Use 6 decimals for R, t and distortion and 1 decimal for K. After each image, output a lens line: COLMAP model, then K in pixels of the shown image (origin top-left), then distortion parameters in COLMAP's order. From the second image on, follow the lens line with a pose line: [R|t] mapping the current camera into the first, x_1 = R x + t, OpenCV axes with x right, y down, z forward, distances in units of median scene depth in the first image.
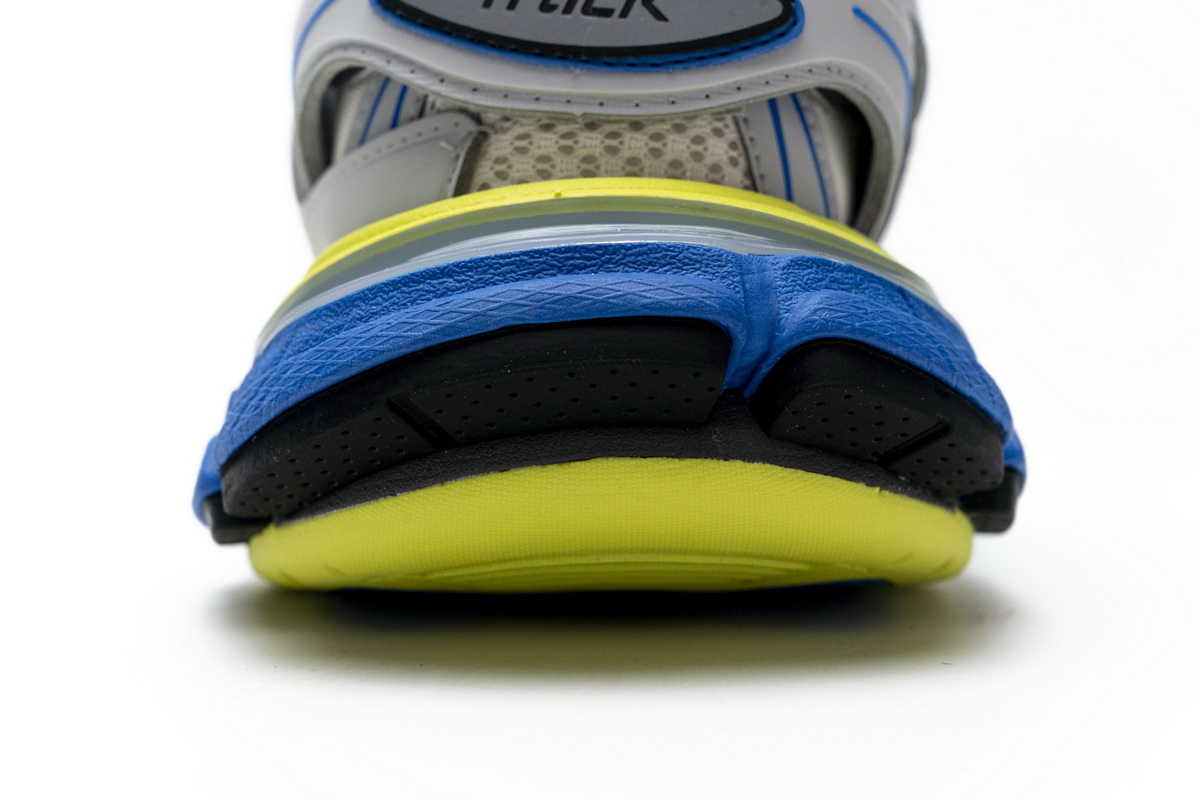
lens RADIAL K [[2209.7, 0, 600.0], [0, 2209.7, 400.0], [0, 0, 1]] dist [0.003811, -0.076821]
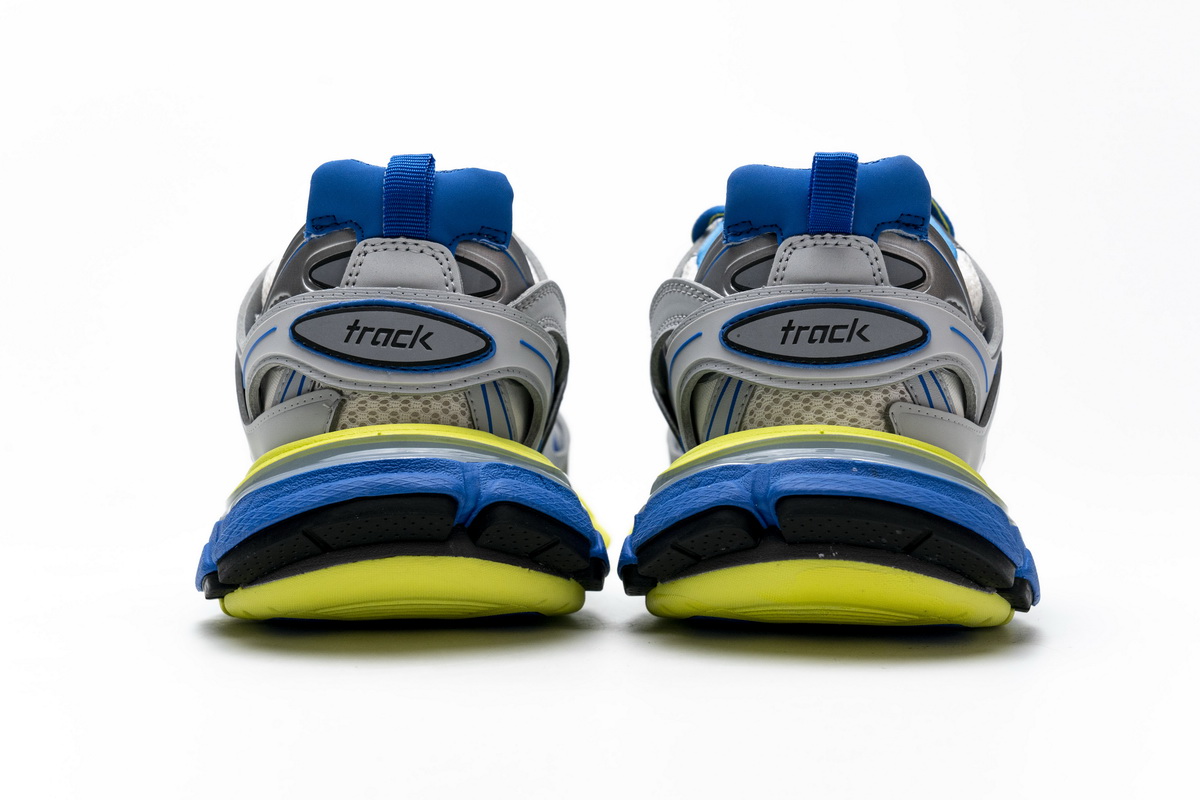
lens RADIAL K [[2209.7, 0, 600.0], [0, 2209.7, 400.0], [0, 0, 1]] dist [0.003811, -0.076821]
pose [[0.996412, 0.000901, 0.084625, 0.012546], [0.001788, 0.999496, -0.031700, -0.055222], [-0.084611, 0.031738, 0.995909, -1.137469]]
